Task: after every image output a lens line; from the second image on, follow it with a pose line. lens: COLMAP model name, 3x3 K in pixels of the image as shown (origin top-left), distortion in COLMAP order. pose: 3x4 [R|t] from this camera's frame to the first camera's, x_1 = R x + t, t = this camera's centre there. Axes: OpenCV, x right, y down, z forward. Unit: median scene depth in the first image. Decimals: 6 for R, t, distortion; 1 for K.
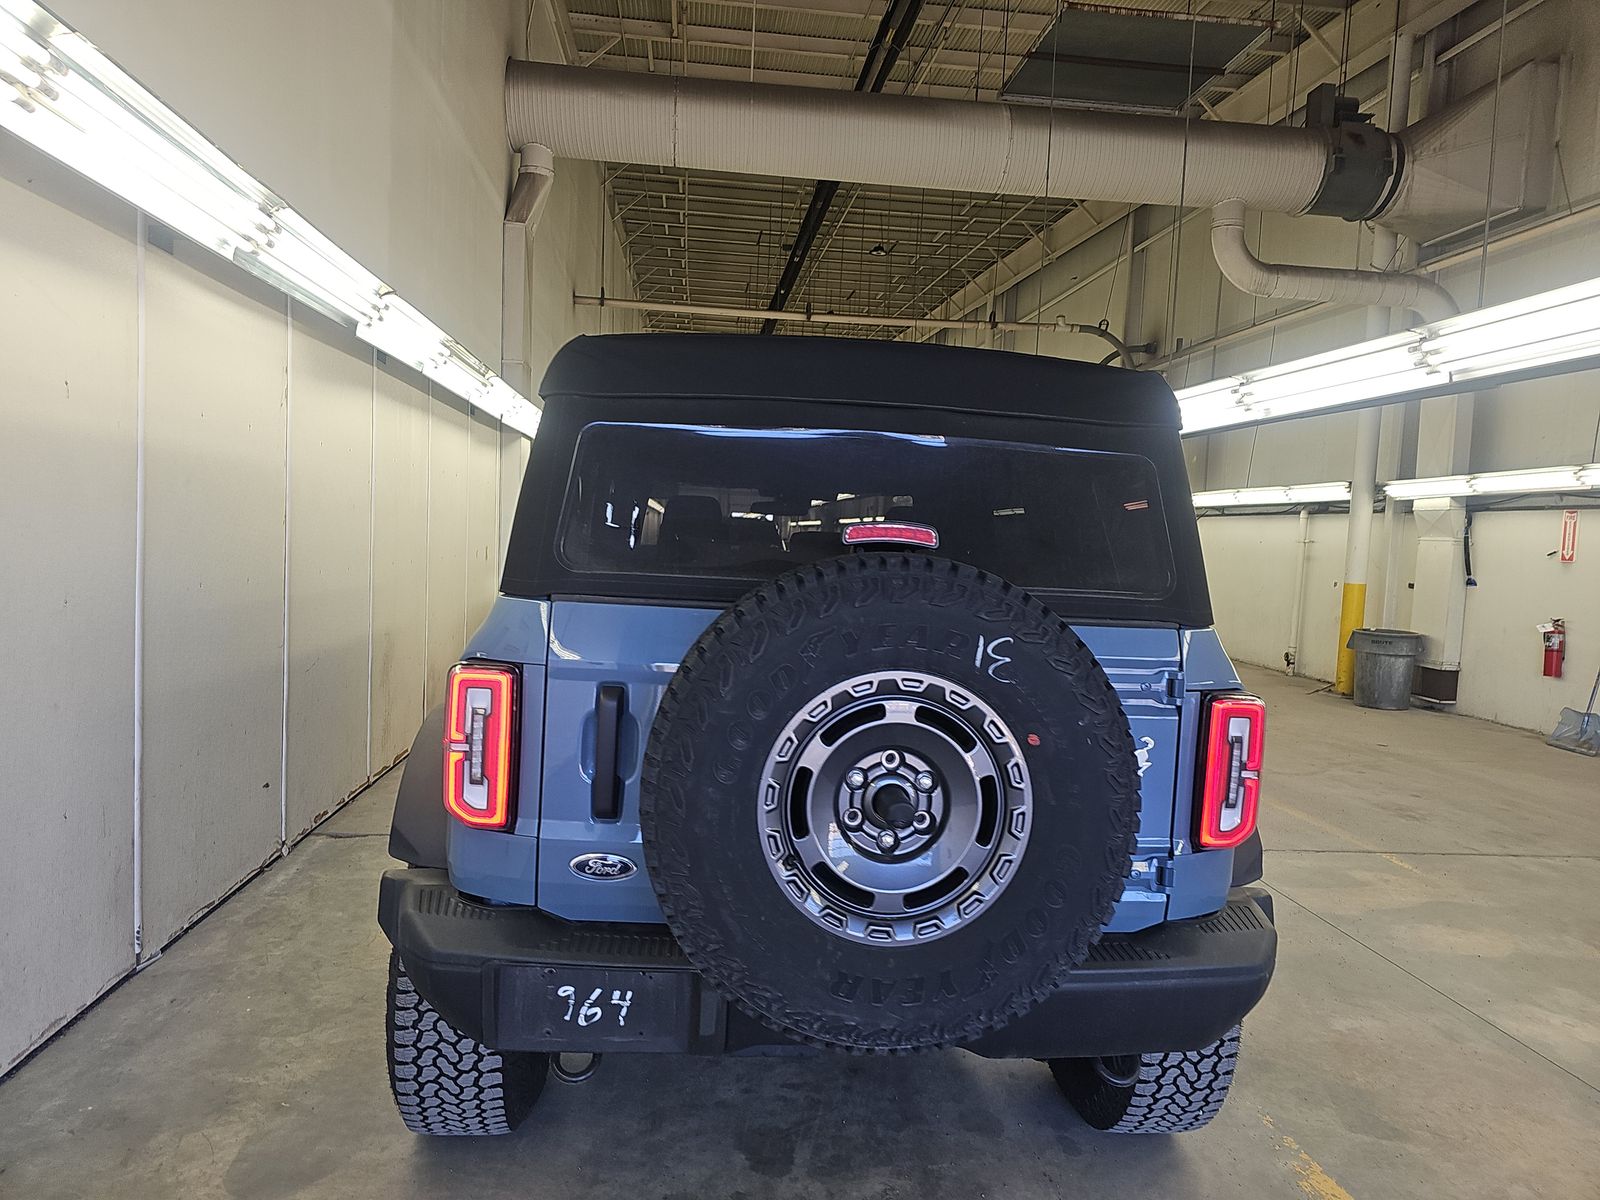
lens RADIAL K [[1044.5, 0, 808.3], [0, 1044.5, 600.8], [0, 0, 1]] dist [0.053877, -0.049776]
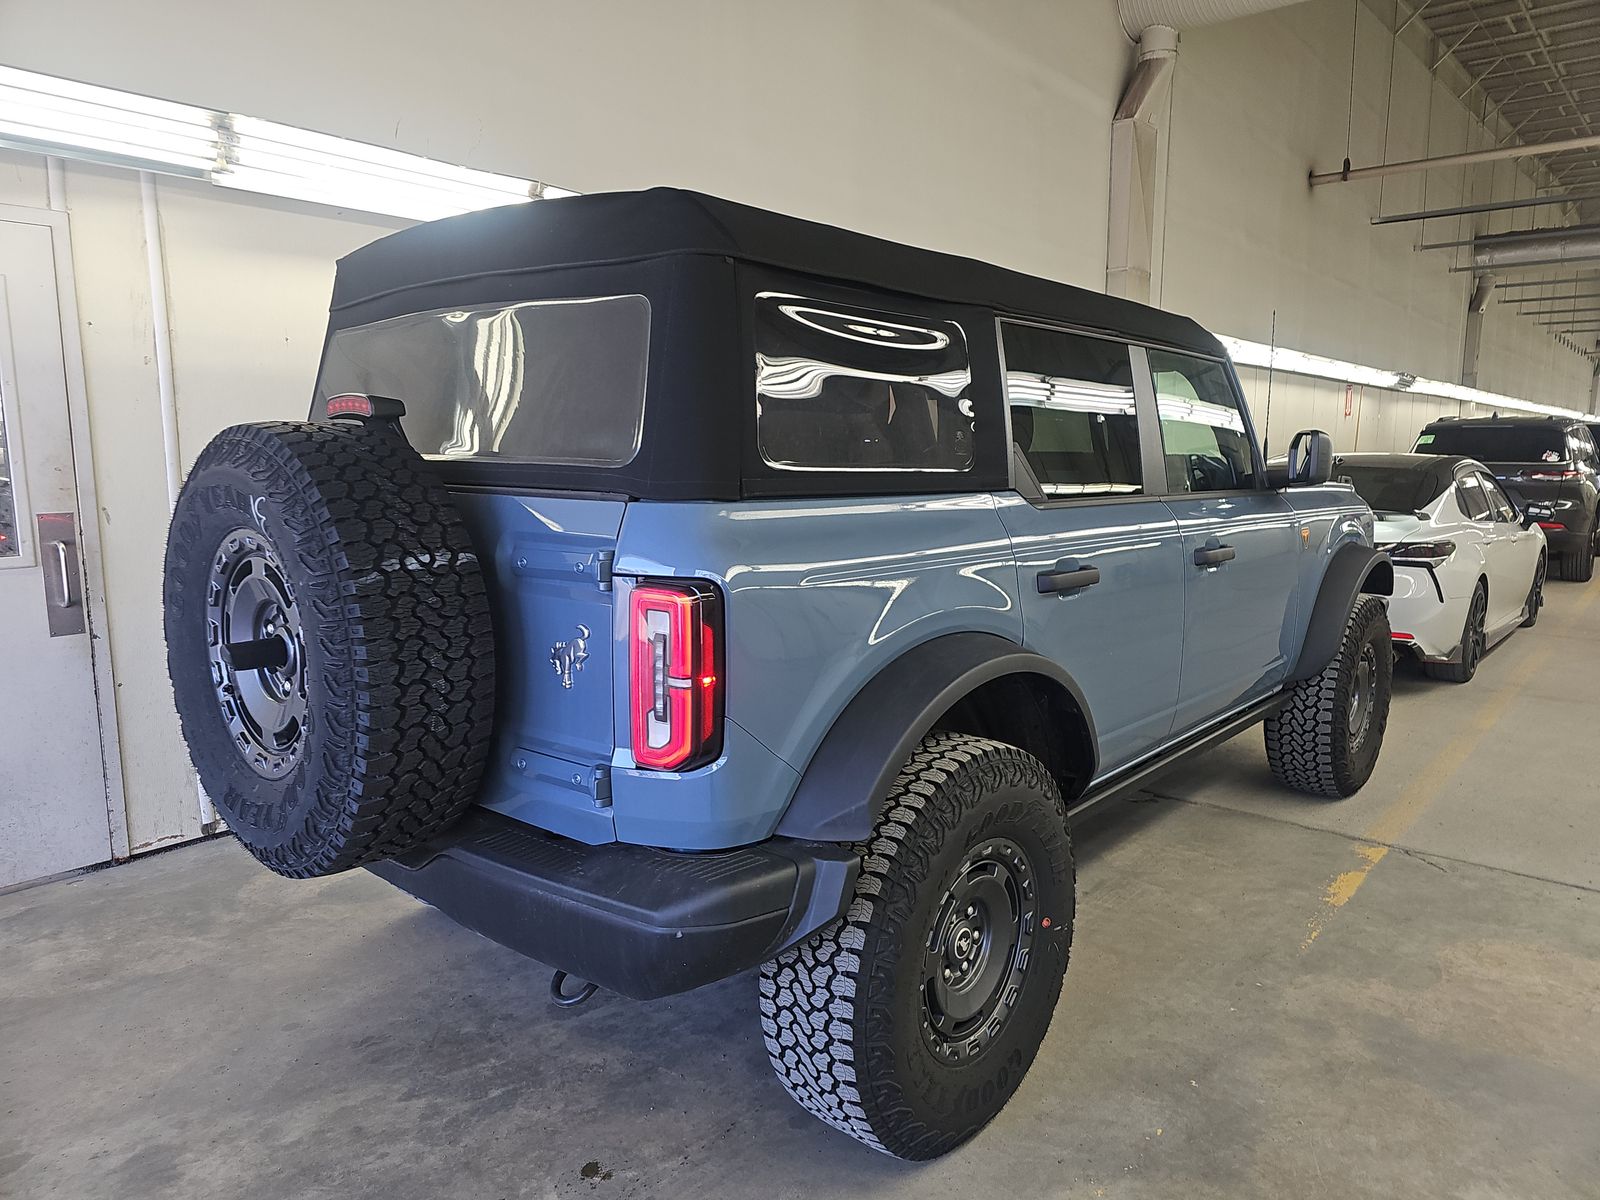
lens RADIAL K [[1044.5, 0, 808.3], [0, 1044.5, 600.8], [0, 0, 1]] dist [0.053877, -0.049776]
pose [[0.691124, 0.054936, -0.720645, 0.851973], [-0.009103, 0.997690, 0.067325, 0.041906], [0.722679, -0.039970, 0.690027, 0.436397]]
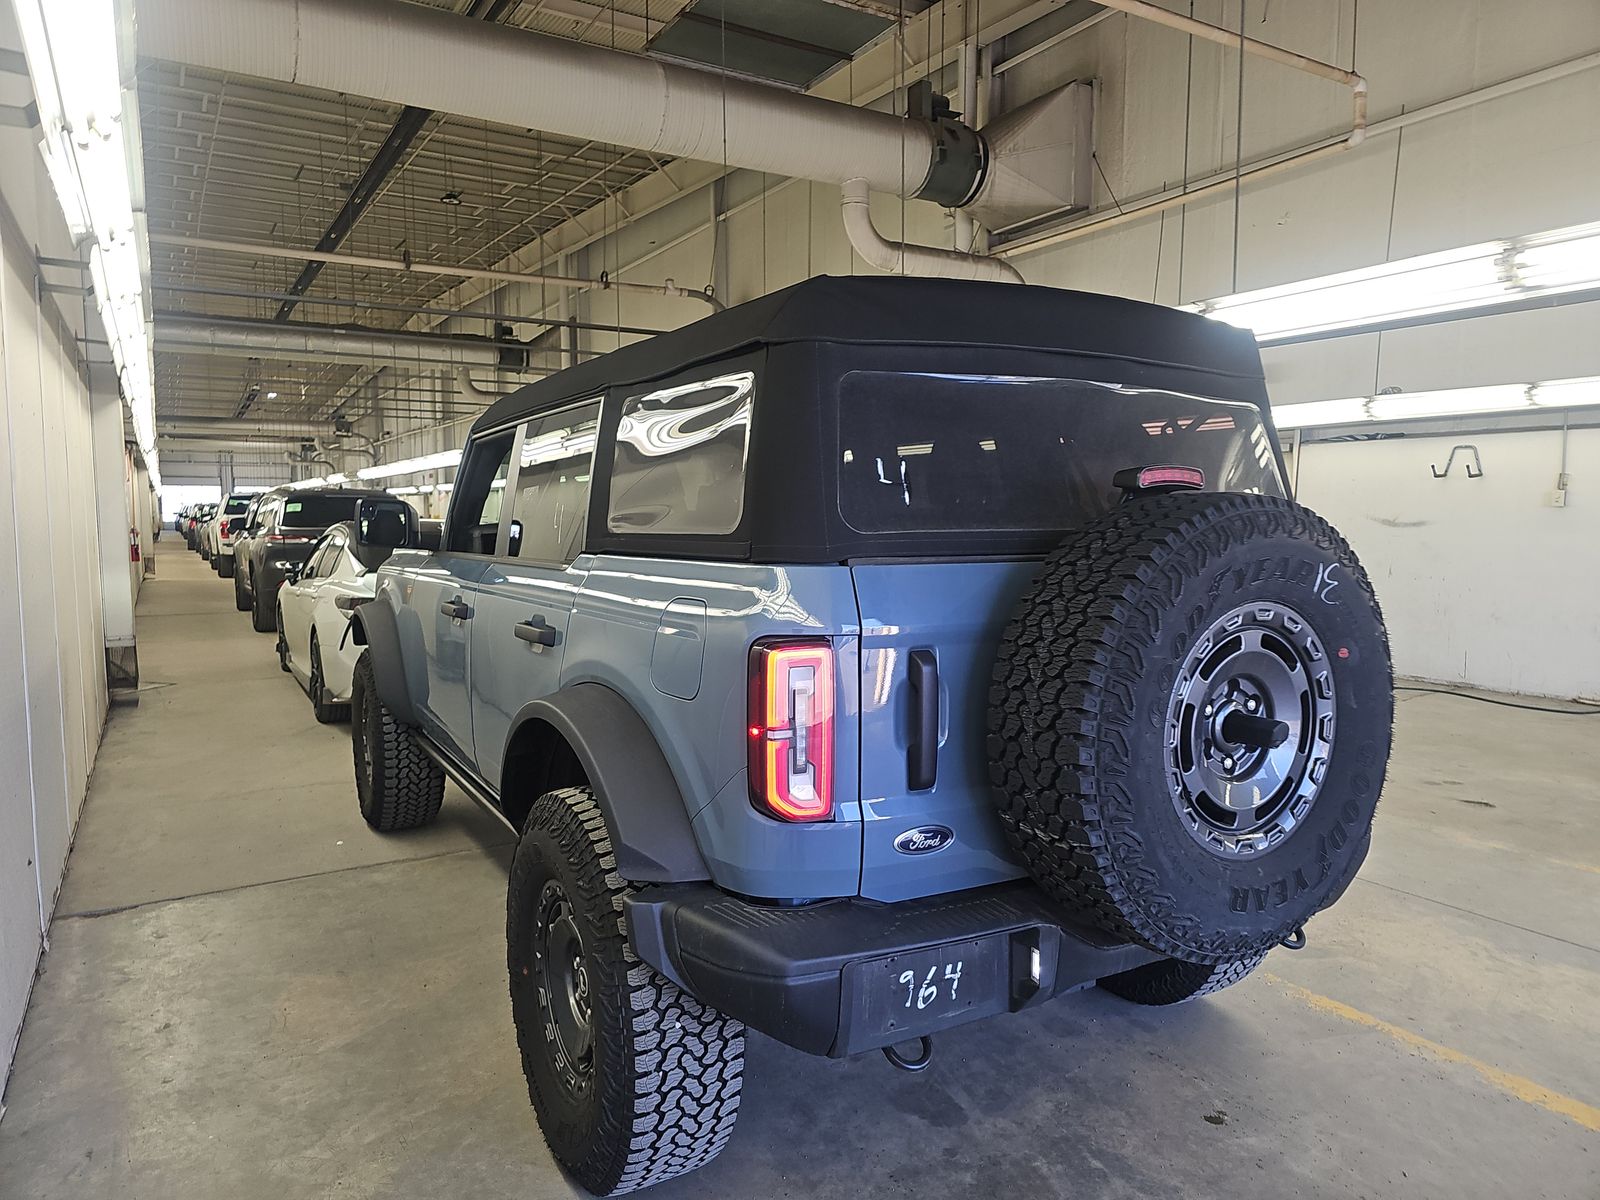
lens RADIAL K [[1044.3, 0, 804.2], [0, 1044.3, 589.2], [0, 0, 1]] dist [0.052834, -0.044620]
pose [[0.905137, -0.080786, 0.417373, -0.515179], [0.071339, 0.996720, 0.038214, -0.013698], [-0.419091, -0.004814, 0.907932, 0.140523]]
